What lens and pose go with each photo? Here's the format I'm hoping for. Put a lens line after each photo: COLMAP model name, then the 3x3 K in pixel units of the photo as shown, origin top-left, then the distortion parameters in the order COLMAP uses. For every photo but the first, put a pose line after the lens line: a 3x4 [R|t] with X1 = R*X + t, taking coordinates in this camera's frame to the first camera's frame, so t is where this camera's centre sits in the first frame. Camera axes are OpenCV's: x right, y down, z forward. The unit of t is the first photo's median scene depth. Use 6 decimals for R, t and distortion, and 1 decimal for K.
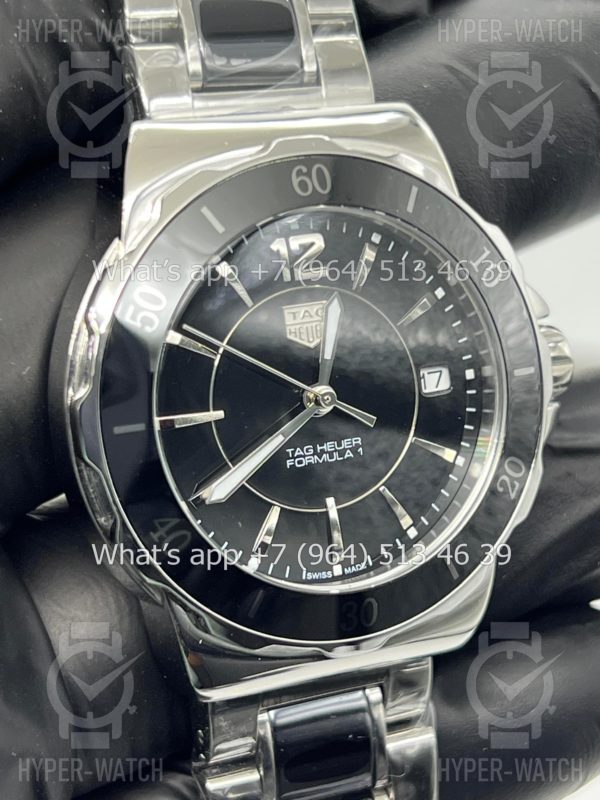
lens RADIAL K [[1900.7, 0, 298.3], [0, 1900.7, 396.8], [0, 0, 1]] dist [0.273329, 0.000000]
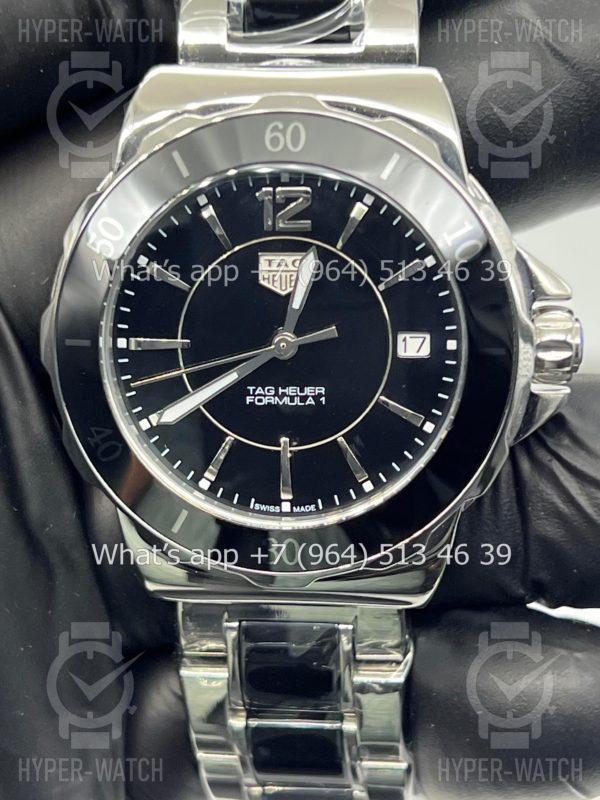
lens RADIAL K [[1900.7, 0, 308.2], [0, 1900.7, 401.3], [0, 0, 1]] dist [0.273329, 0.000000]
pose [[0.862407, 0.176883, -0.474307, 0.523654], [-0.142240, 0.983890, 0.108294, -0.083357], [0.485822, -0.025928, 0.873673, 0.082899]]
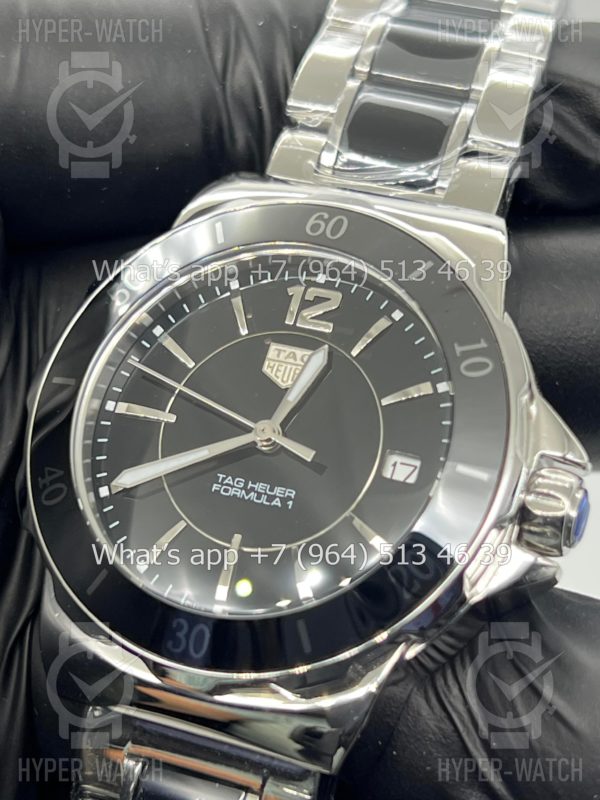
lens RADIAL K [[1900.7, 0, 293.6], [0, 1900.7, 398.4], [0, 0, 1]] dist [0.273329, 0.000000]
pose [[0.697103, 0.146383, -0.701869, 0.696028], [-0.420951, 0.876009, -0.235391, 0.206048], [0.580386, 0.459544, 0.672288, 0.339007]]
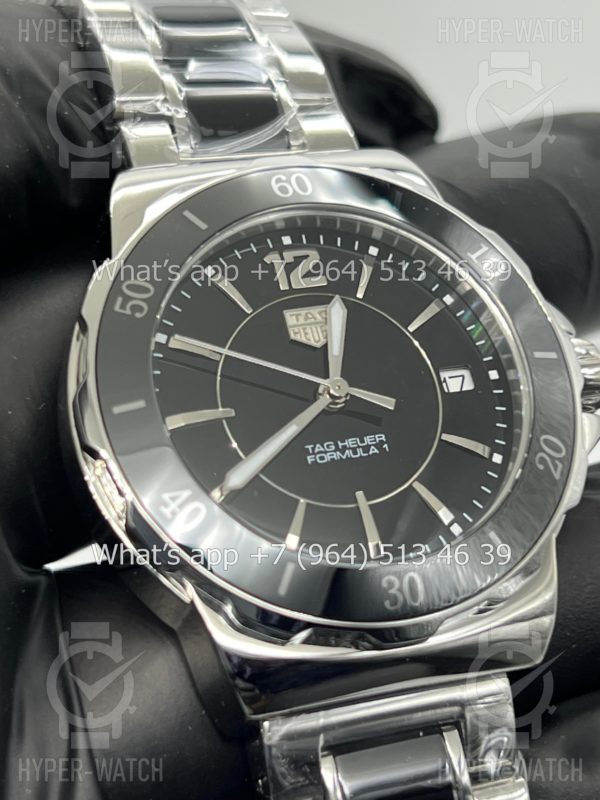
lens RADIAL K [[1900.7, 0, 292.1], [0, 1900.7, 401.8], [0, 0, 1]] dist [0.273329, 0.000000]
pose [[0.981681, -0.167735, -0.090378, 0.077155], [0.119170, 0.910637, -0.395650, 0.383442], [0.148666, 0.377632, 0.913944, 0.106840]]
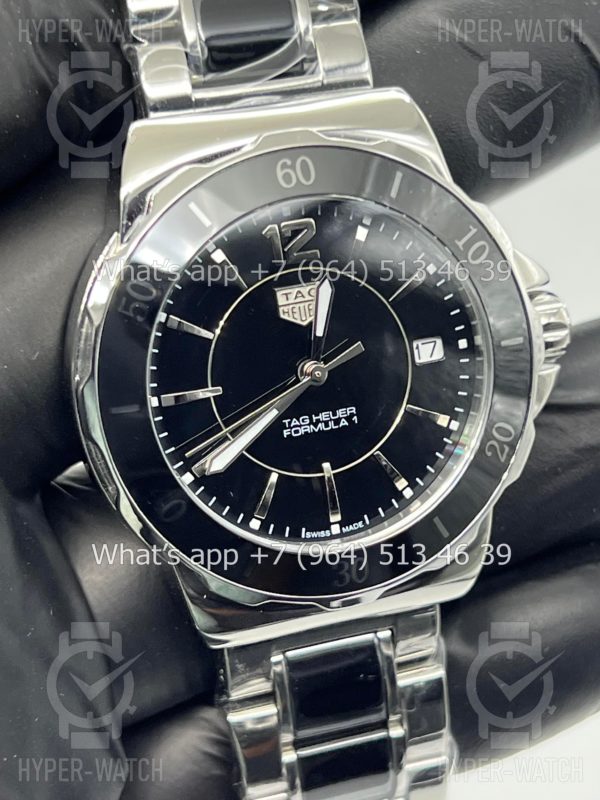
lens RADIAL K [[1900.7, 0, 301.8], [0, 1900.7, 401.6], [0, 0, 1]] dist [0.273329, 0.000000]
pose [[0.989851, -0.007655, -0.141901, 0.156109], [0.019484, 0.996429, 0.082160, -0.070765], [0.140765, -0.084091, 0.986465, -0.064851]]
